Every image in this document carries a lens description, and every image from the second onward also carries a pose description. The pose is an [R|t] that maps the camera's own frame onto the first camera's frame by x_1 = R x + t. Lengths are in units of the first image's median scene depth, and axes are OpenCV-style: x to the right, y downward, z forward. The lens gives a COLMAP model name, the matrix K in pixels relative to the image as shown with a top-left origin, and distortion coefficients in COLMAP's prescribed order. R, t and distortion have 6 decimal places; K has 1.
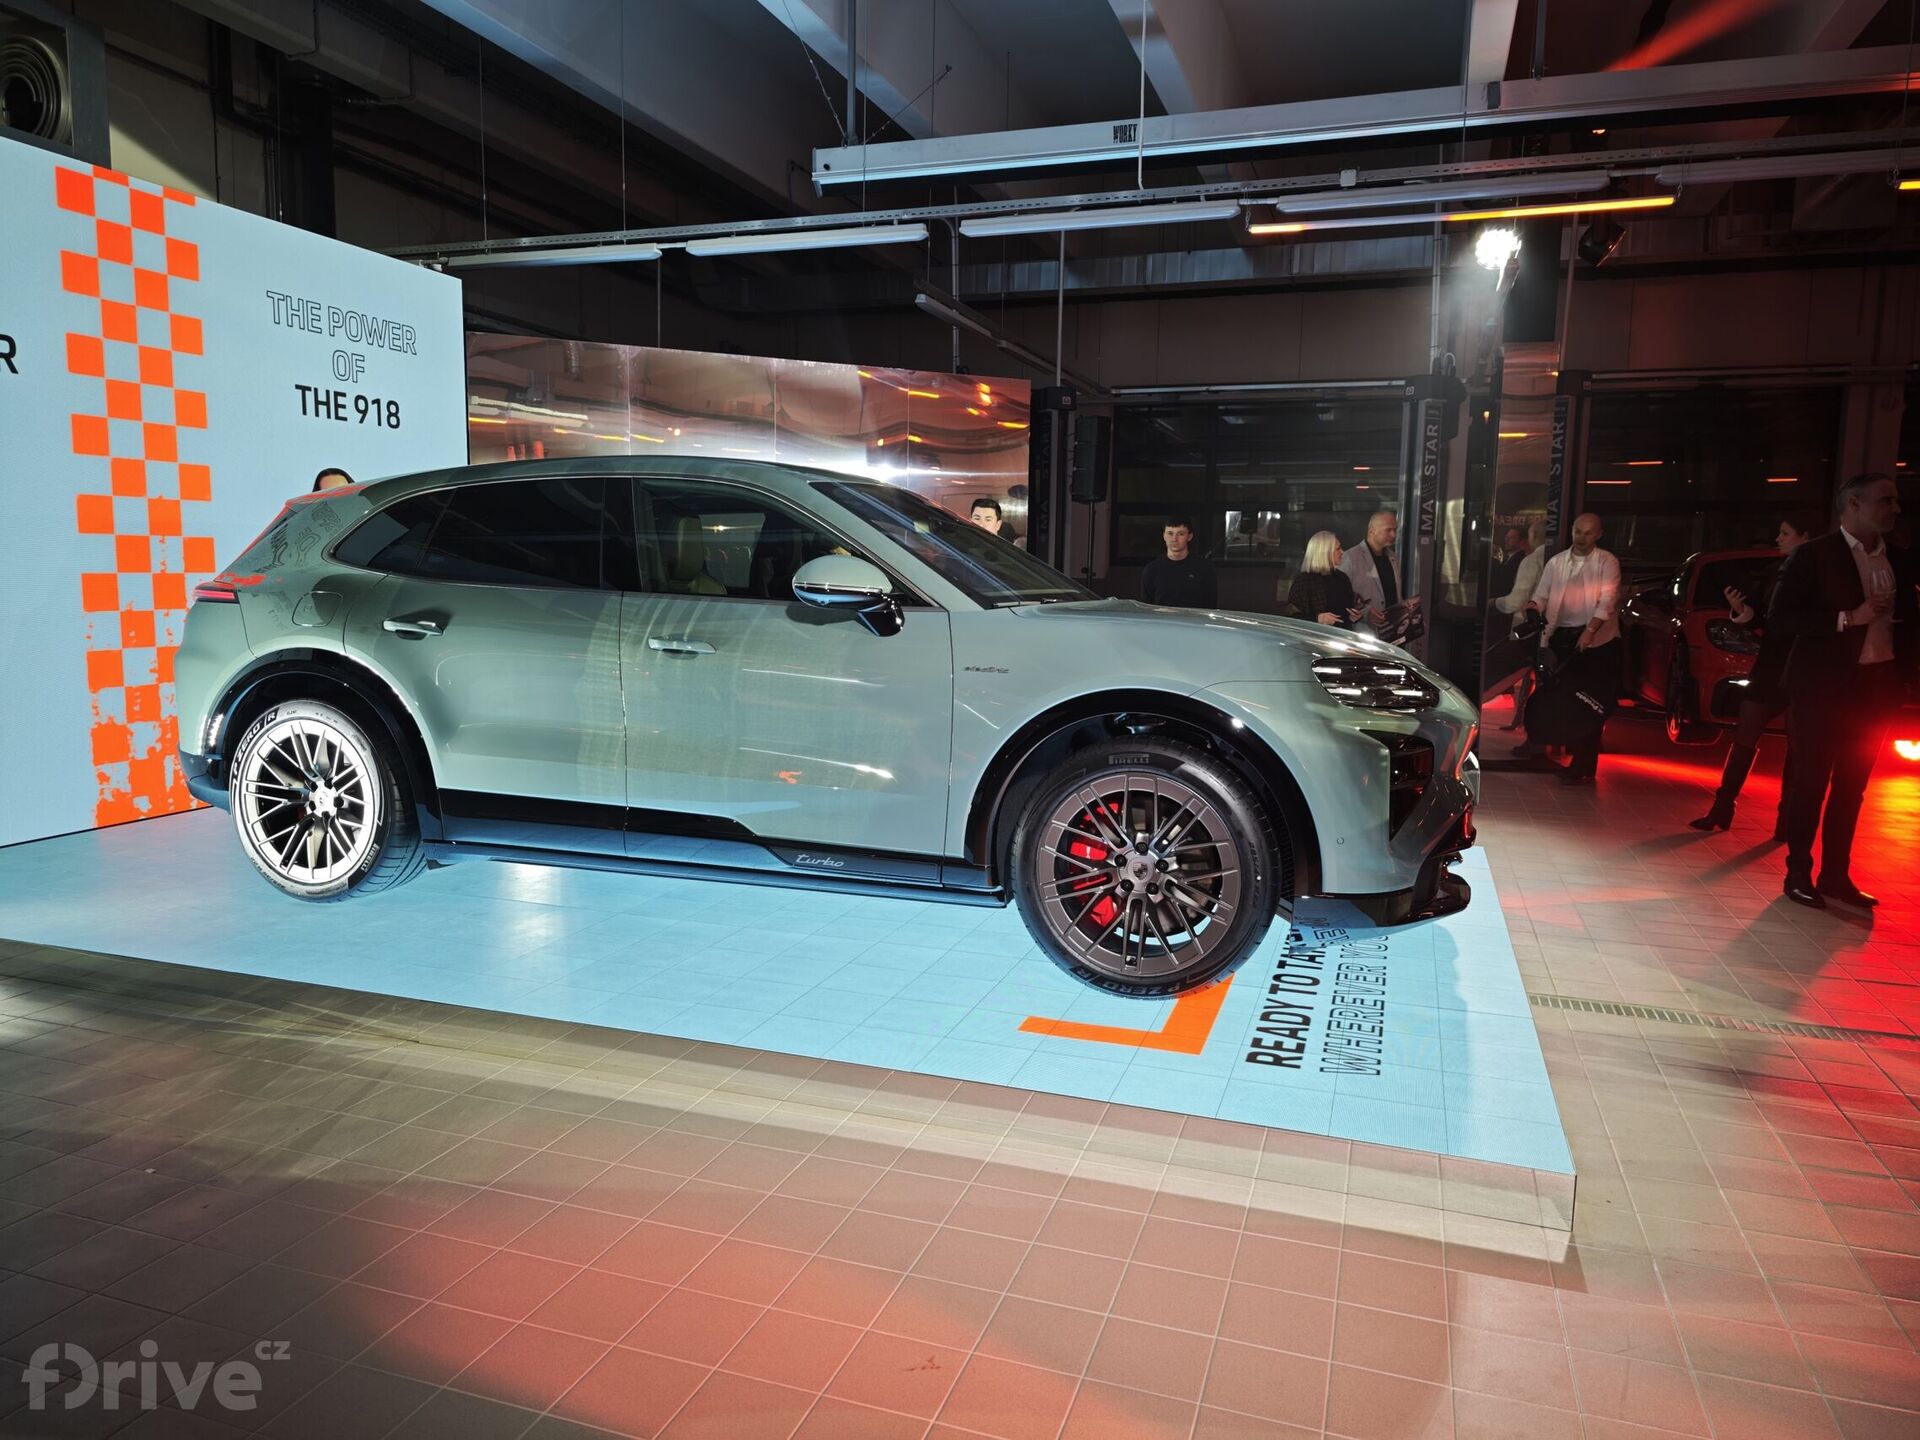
lens RADIAL K [[1306.8, 0, 960.0], [0, 1306.8, 720.0], [0, 0, 1]] dist [0.039121, -0.042355]
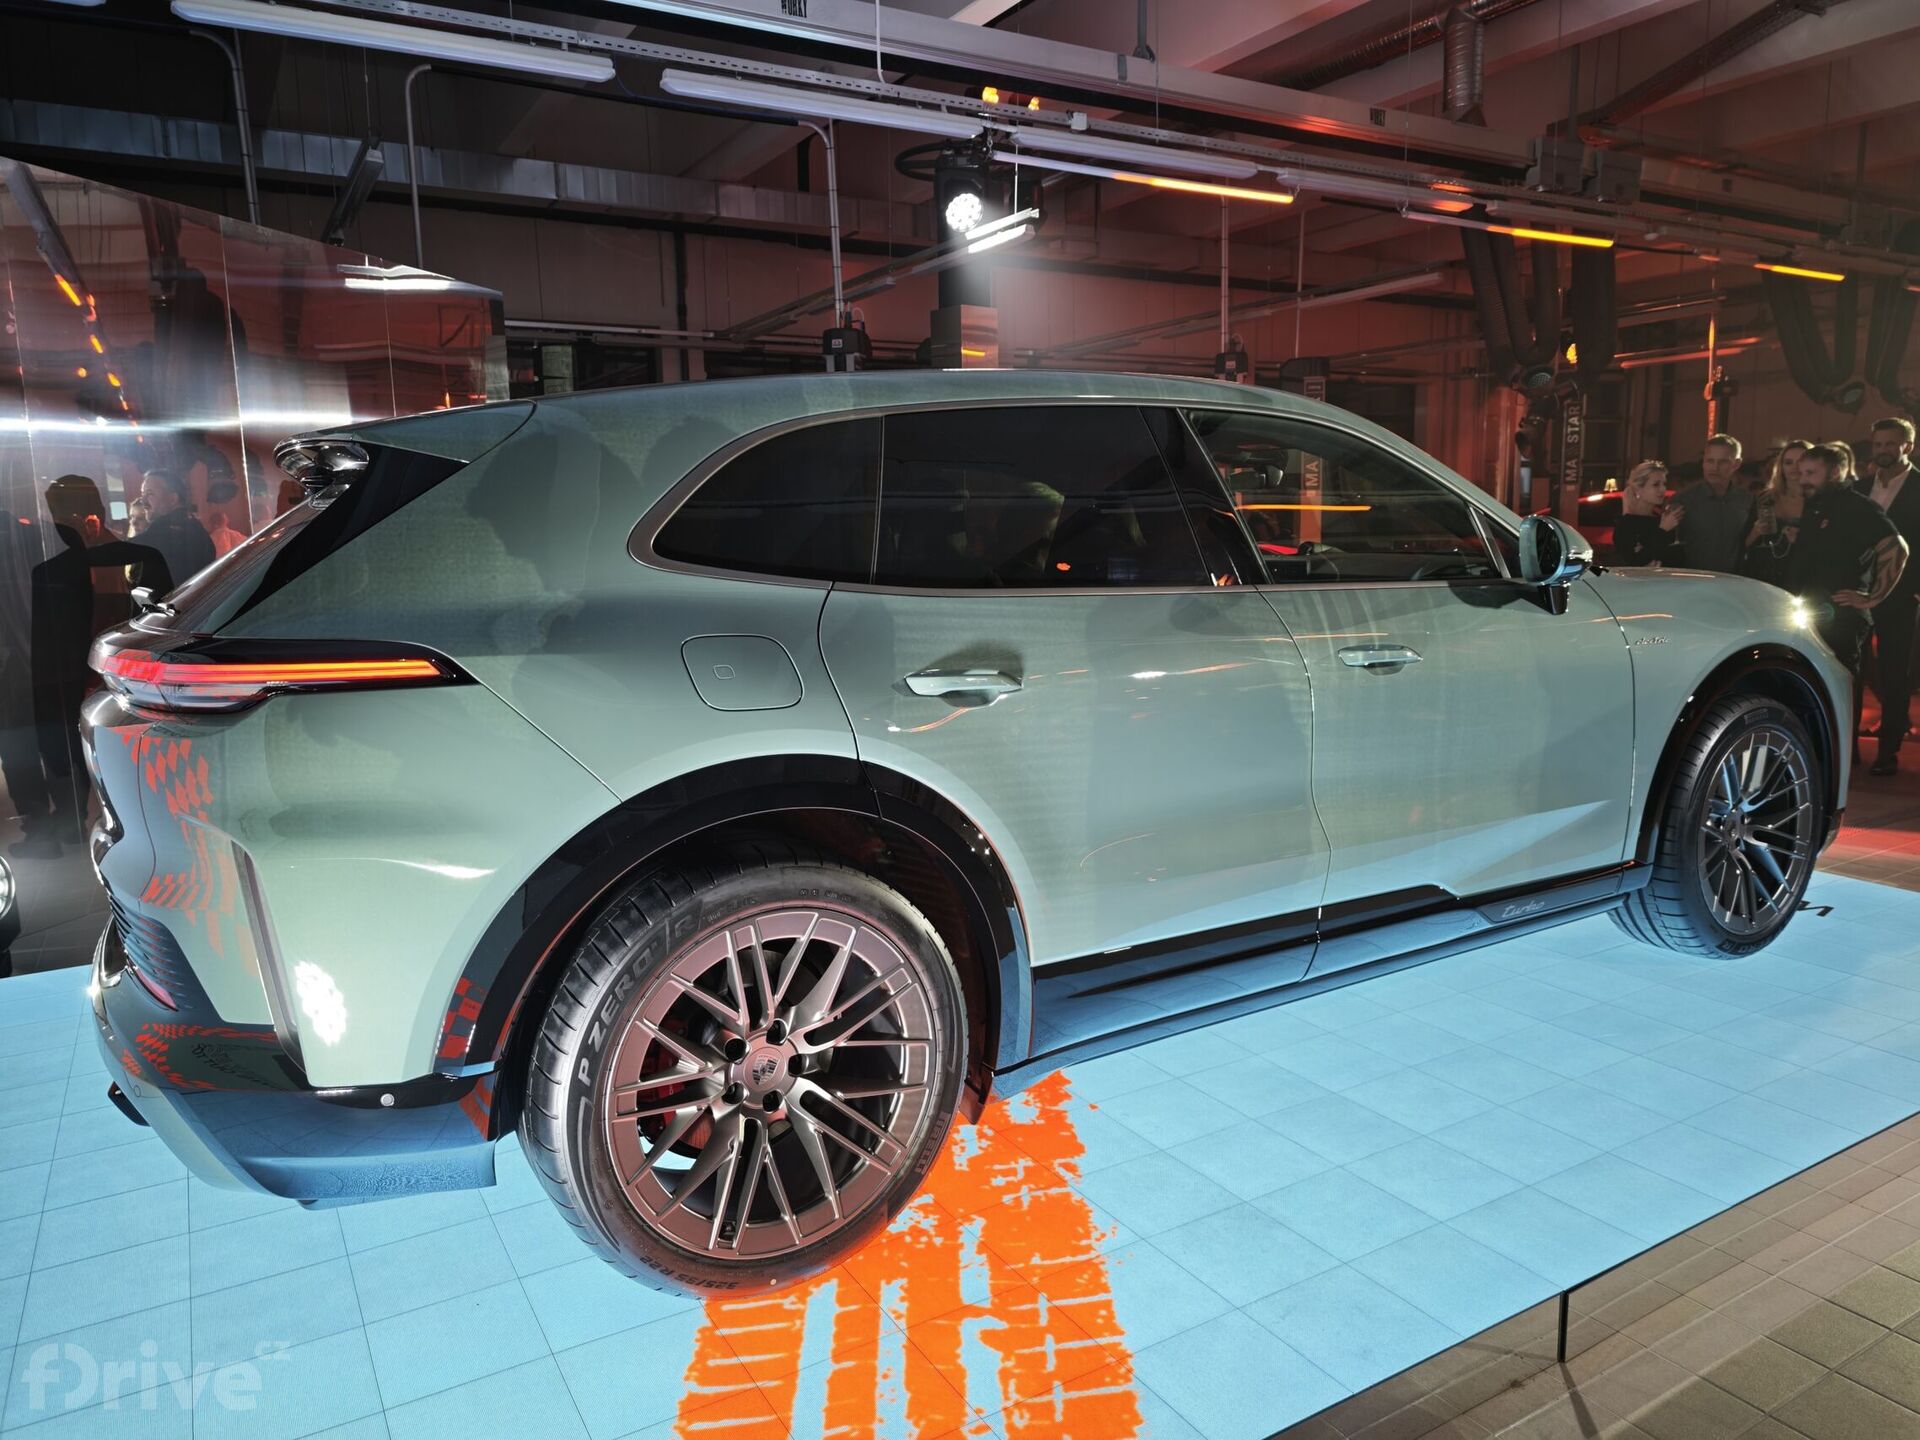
lens RADIAL K [[1306.8, 0, 960.0], [0, 1306.8, 720.0], [0, 0, 1]] dist [0.039121, -0.042355]
pose [[0.641315, -0.143084, 0.753818, -0.593847], [0.120434, 0.989052, 0.085275, -0.073431], [-0.757767, 0.036097, 0.651526, 0.483014]]
